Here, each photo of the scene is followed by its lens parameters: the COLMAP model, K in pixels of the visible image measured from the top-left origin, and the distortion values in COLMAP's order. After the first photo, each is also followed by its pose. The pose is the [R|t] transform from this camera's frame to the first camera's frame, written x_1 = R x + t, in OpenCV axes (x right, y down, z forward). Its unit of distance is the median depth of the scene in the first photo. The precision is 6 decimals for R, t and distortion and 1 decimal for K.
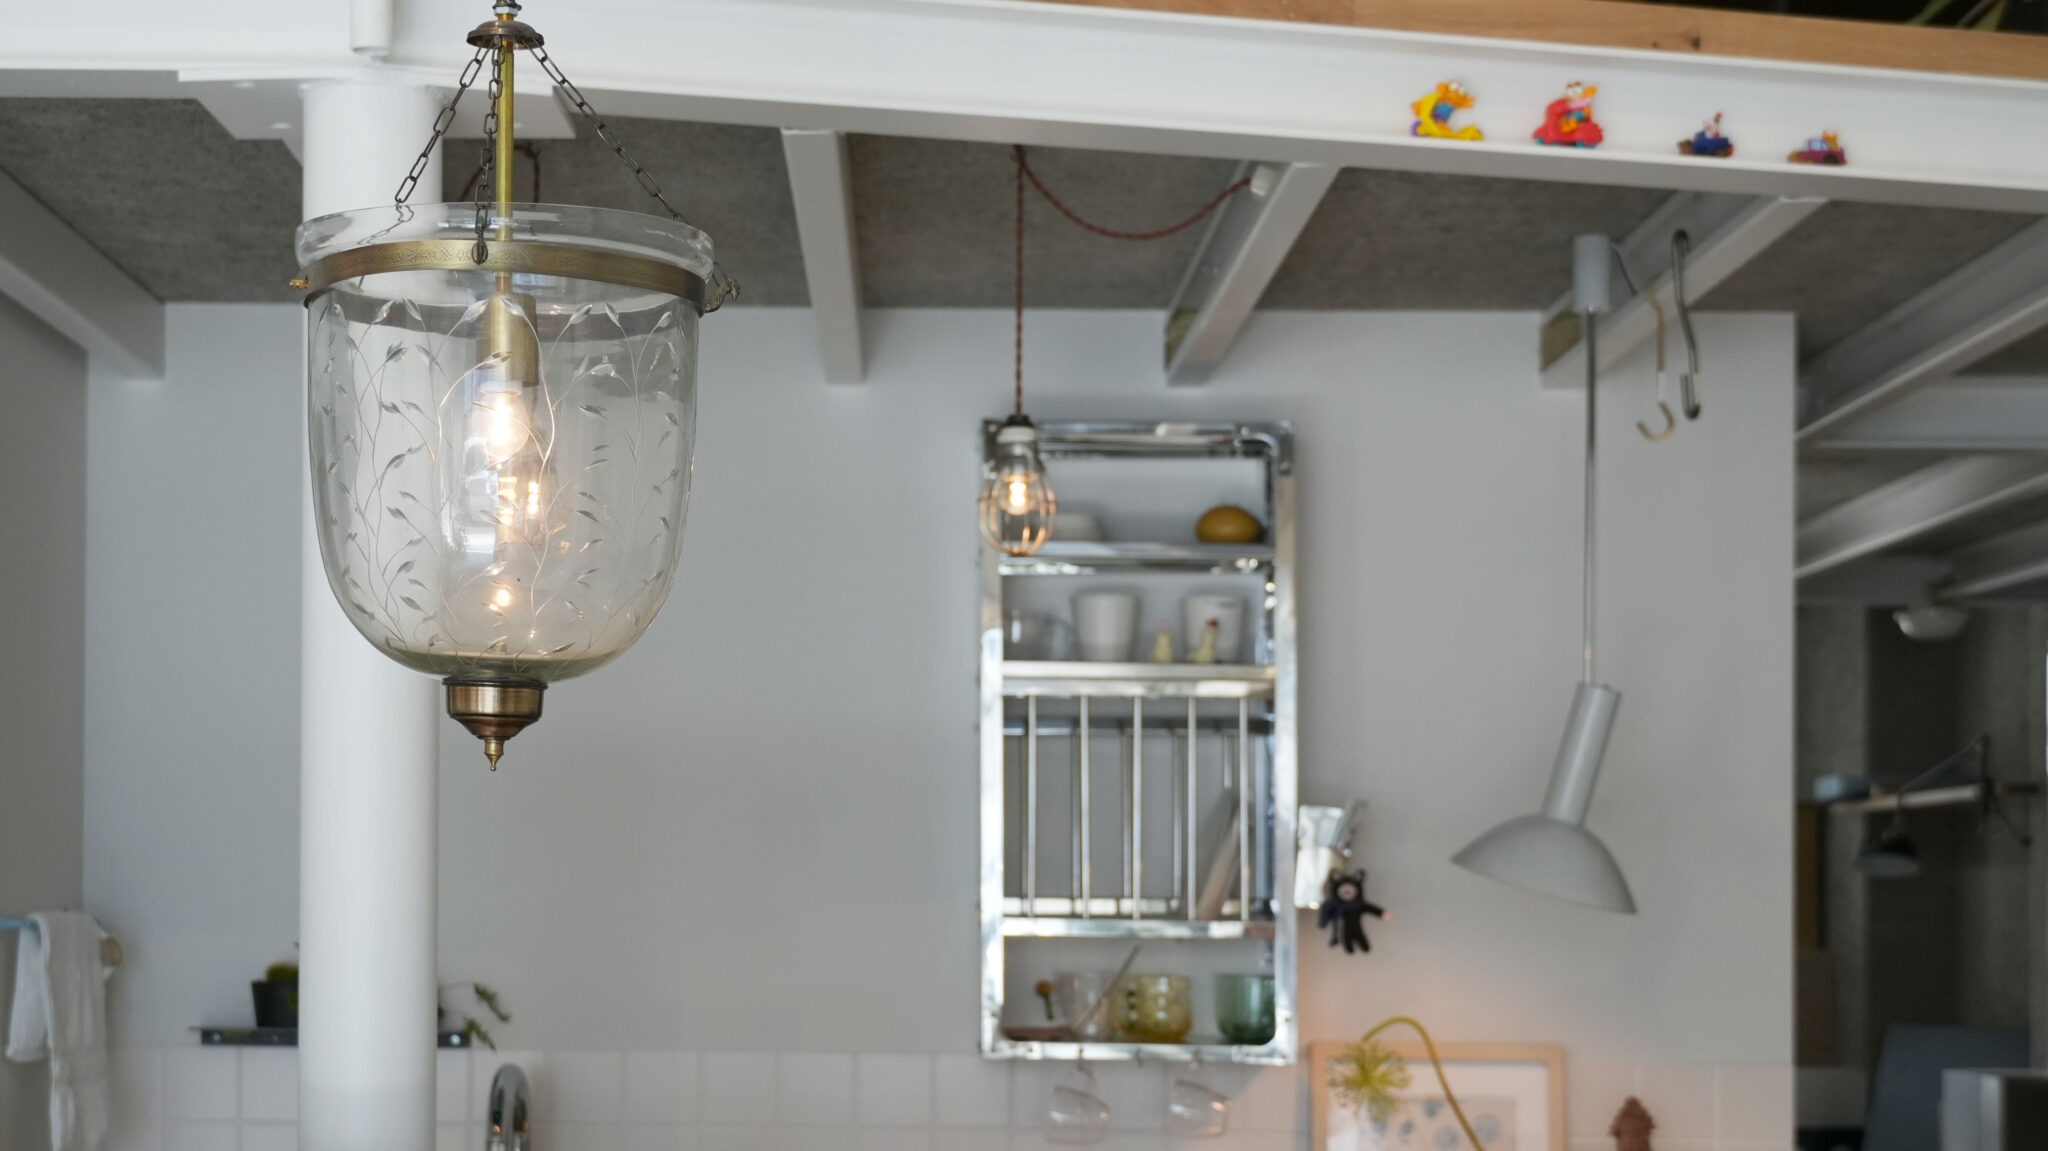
lens RADIAL K [[3578.3, 0, 1024.0], [0, 3578.3, 575.5], [0, 0, 1]] dist [-0.035523, -0.072784]
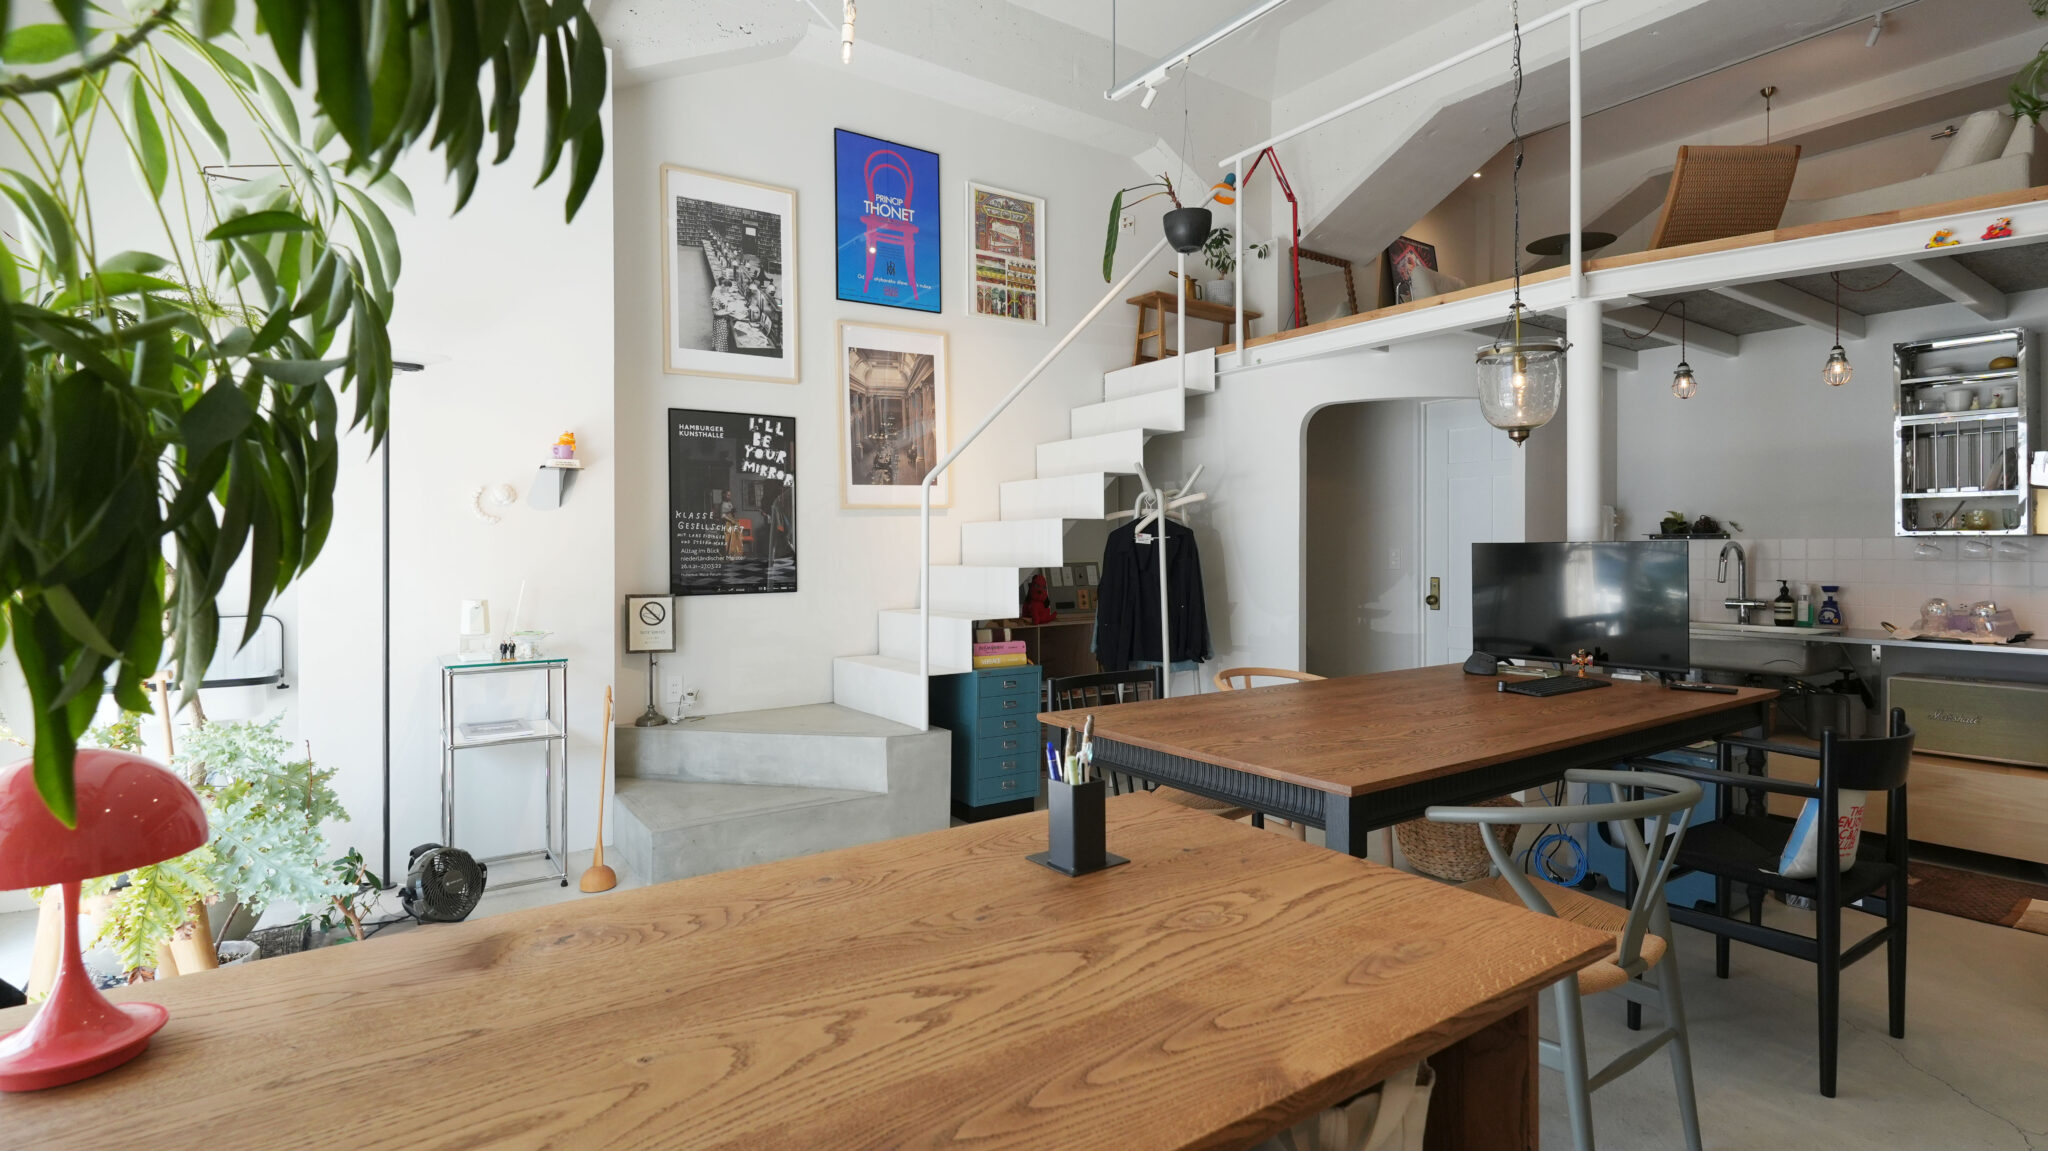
lens RADIAL K [[992.0, 0, 1024.0], [0, 992.0, 575.5], [0, 0, 1]] dist [0.000267, 0.000092]
pose [[0.572879, 0.013530, -0.819528, 0.395505], [0.084391, 0.993576, 0.075396, 0.043553], [0.815284, -0.112353, 0.568057, -0.281828]]
